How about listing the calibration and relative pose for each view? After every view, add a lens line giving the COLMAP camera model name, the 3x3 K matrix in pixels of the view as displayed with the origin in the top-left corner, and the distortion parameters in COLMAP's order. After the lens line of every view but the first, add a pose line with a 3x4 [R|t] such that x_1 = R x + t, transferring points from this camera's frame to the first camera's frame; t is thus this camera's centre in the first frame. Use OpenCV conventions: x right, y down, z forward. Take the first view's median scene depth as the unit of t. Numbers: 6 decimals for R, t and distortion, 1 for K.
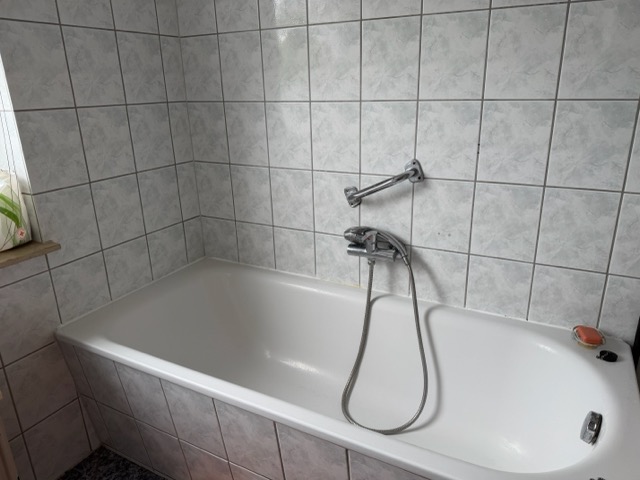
lens RADIAL K [[450.0, 0, 322.3], [0, 450.0, 236.7], [0, 0, 1]] dist [0.012134, -0.006947]
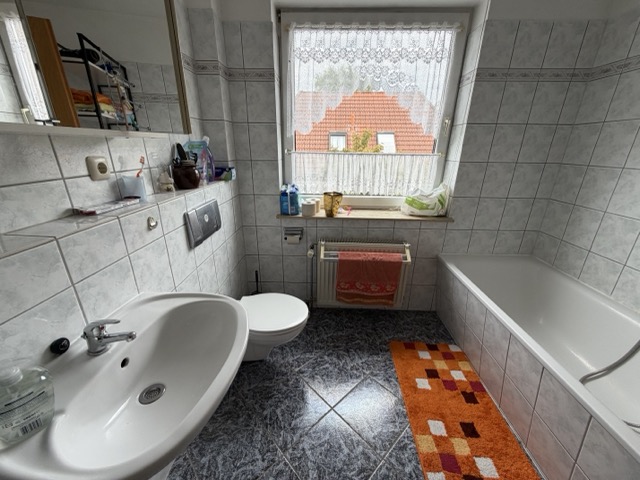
lens RADIAL K [[256.0, 0, 318.1], [0, 256.0, 240.2], [0, 0, 1]] dist [-0.001773, -0.000349]
pose [[0.438292, 0.334392, -0.834316, 0.192994], [-0.305441, 0.928393, 0.211640, 0.038145], [0.845344, 0.162074, 0.509044, -0.195700]]
